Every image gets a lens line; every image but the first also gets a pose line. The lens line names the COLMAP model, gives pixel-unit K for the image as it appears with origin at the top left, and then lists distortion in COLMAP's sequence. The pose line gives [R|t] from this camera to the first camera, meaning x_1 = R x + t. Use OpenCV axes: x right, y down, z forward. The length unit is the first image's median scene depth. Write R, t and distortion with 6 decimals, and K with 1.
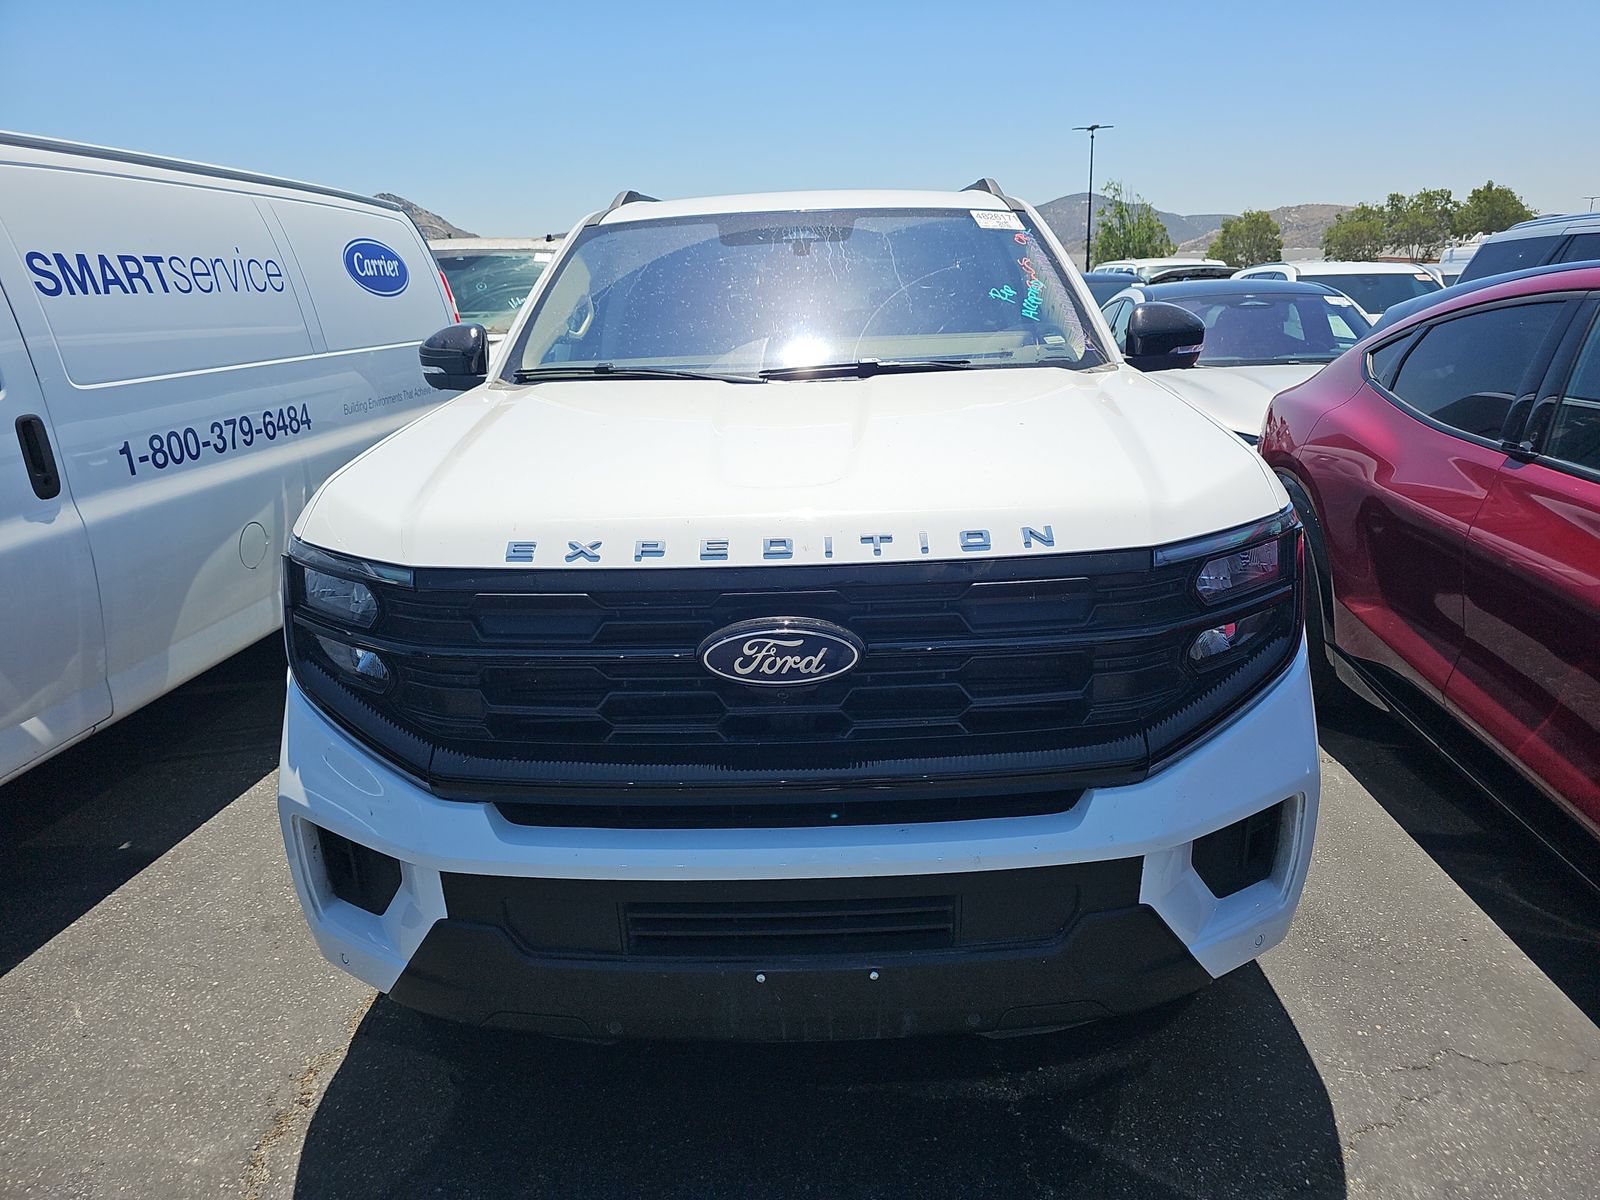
lens RADIAL K [[1056.2, 0, 790.8], [0, 1056.2, 598.2], [0, 0, 1]] dist [0.035597, -0.000730]
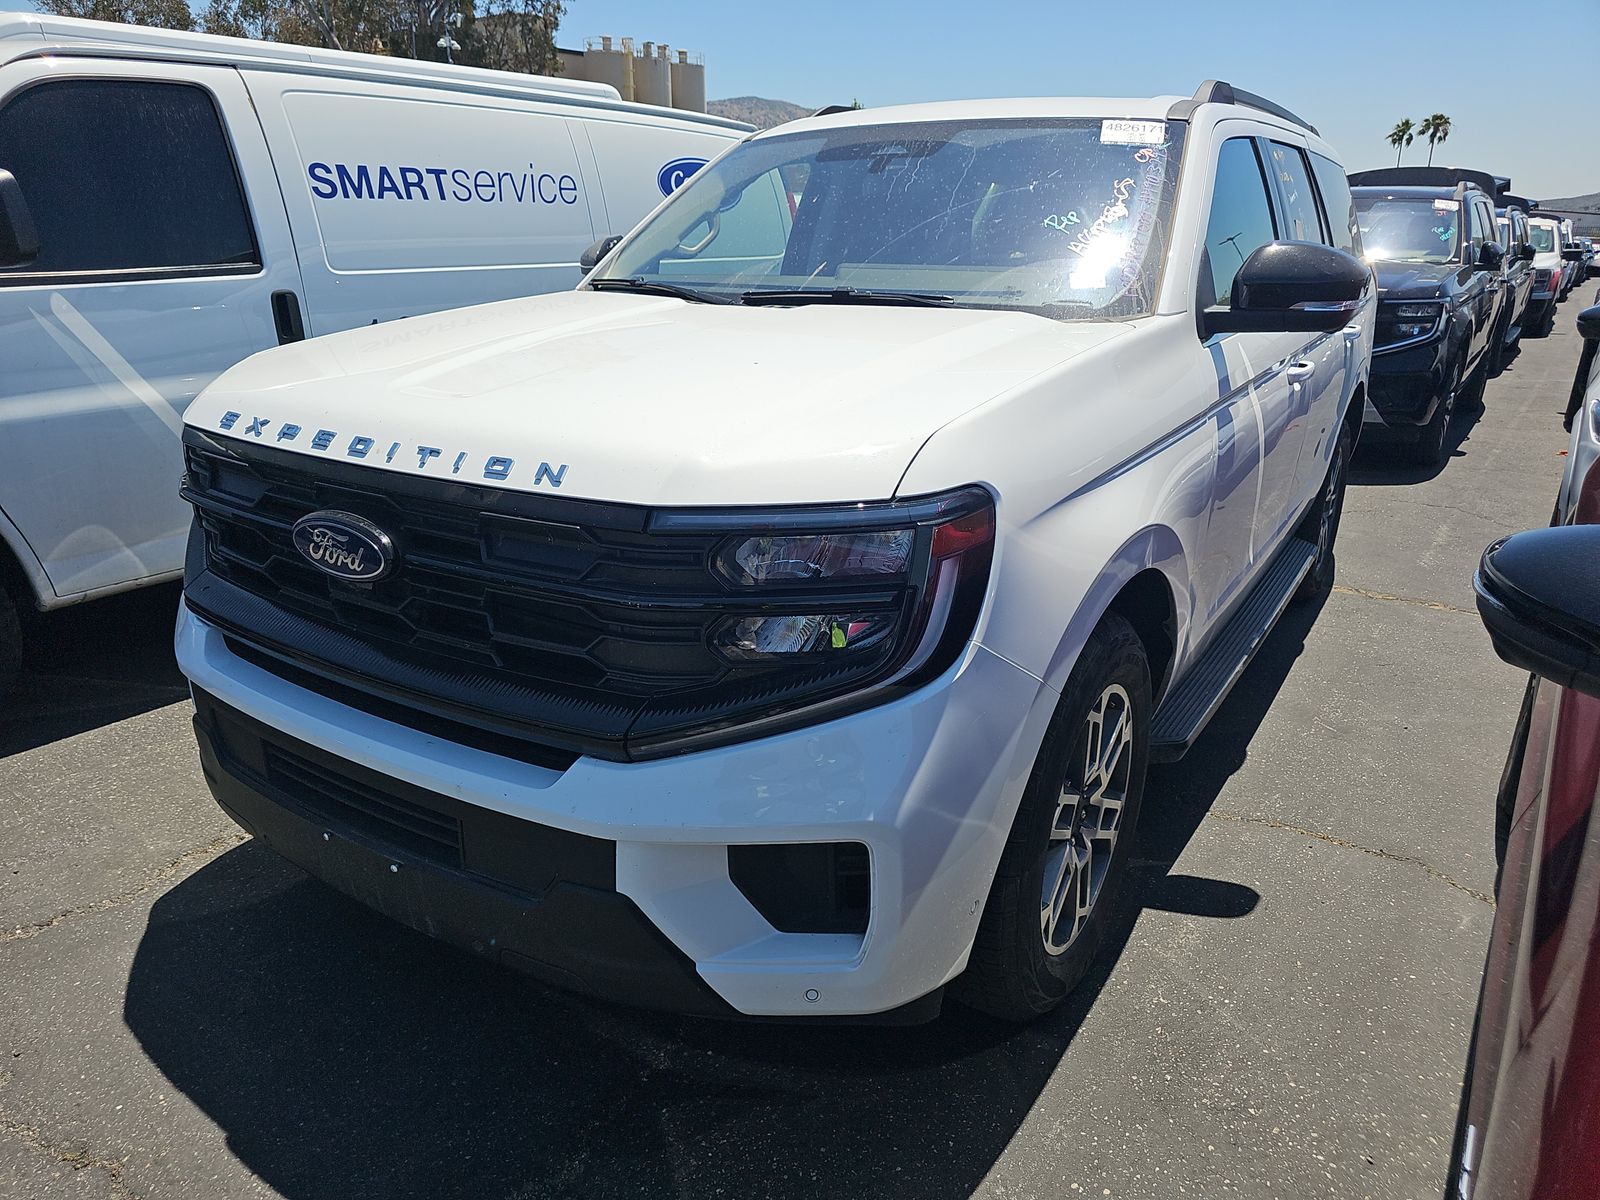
lens RADIAL K [[1040.4, 0, 809.4], [0, 1040.4, 605.1], [0, 0, 1]] dist [0.035749, -0.002032]
pose [[0.851519, 0.210700, -0.480127, 0.501009], [-0.176656, 0.977455, 0.115645, -0.051957], [0.493669, -0.013657, 0.869543, 0.180017]]
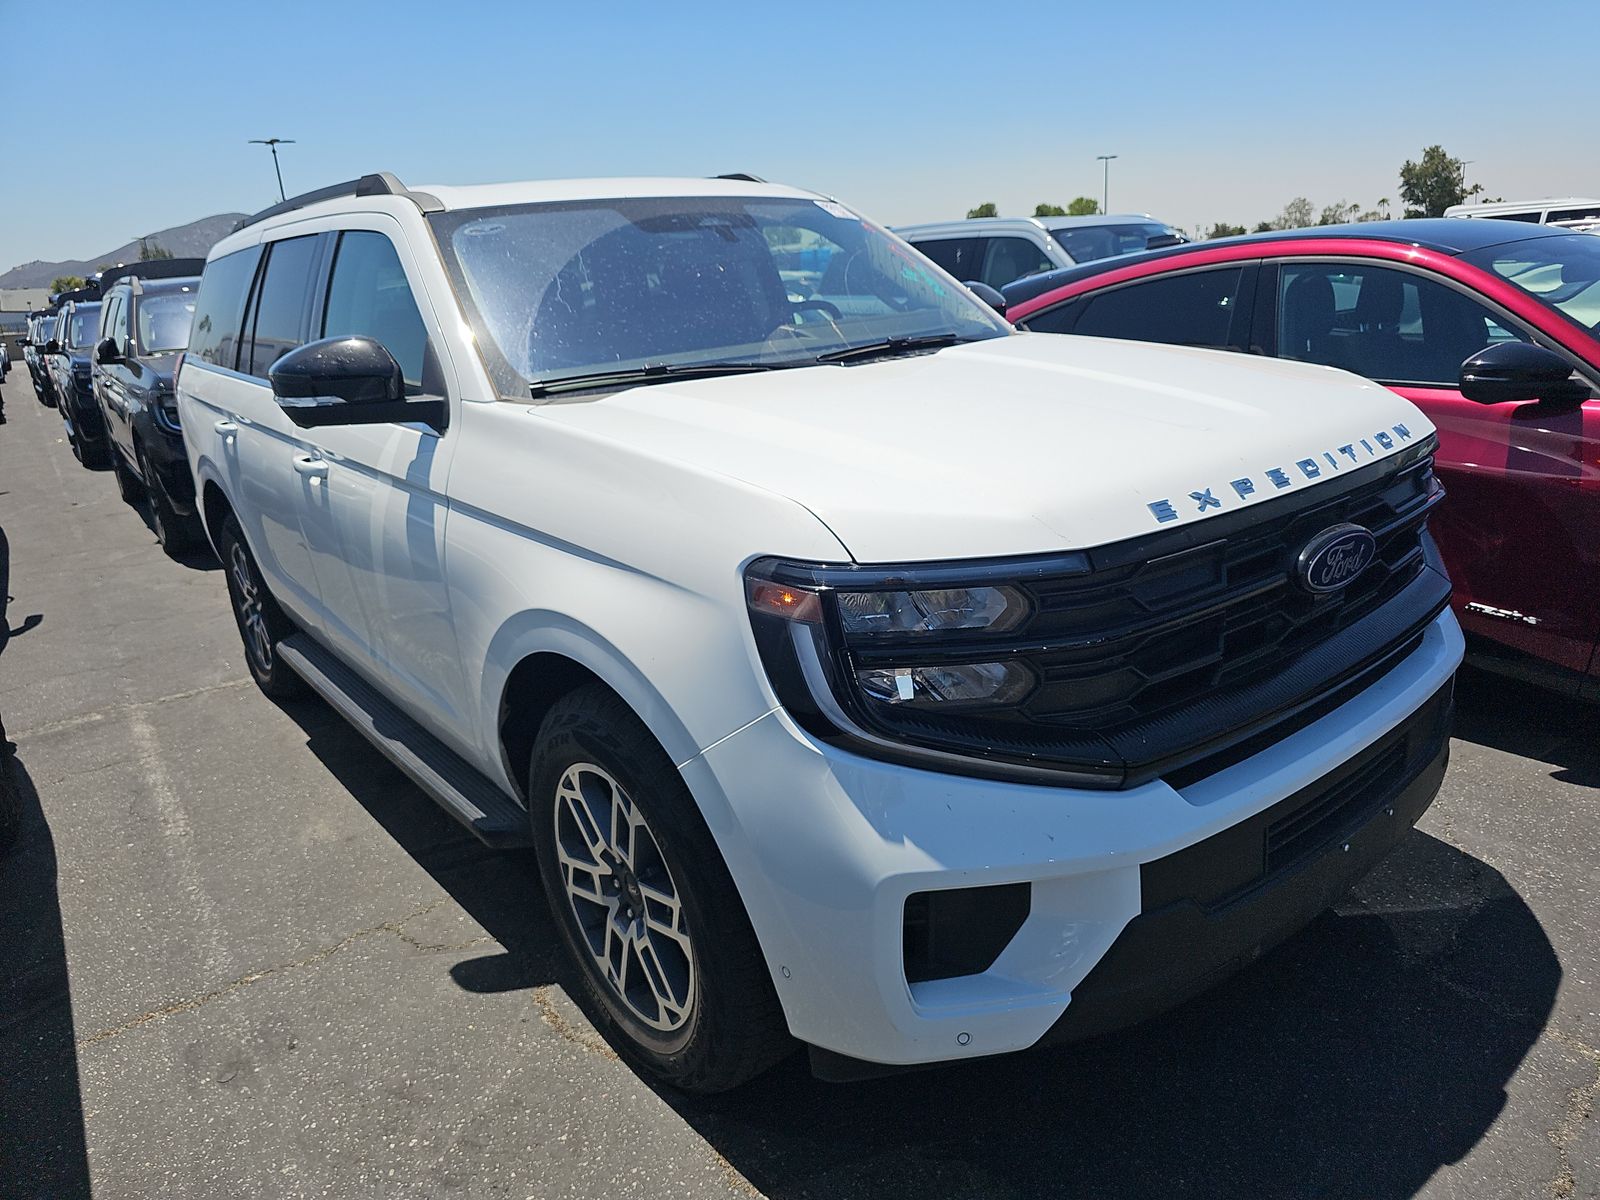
lens RADIAL K [[1056.2, 0, 790.8], [0, 1056.2, 598.2], [0, 0, 1]] dist [0.035597, -0.000730]
pose [[0.765160, -0.208761, 0.609056, -0.648099], [0.219843, 0.973833, 0.057603, -0.055808], [-0.605144, 0.089821, 0.791033, 0.252962]]
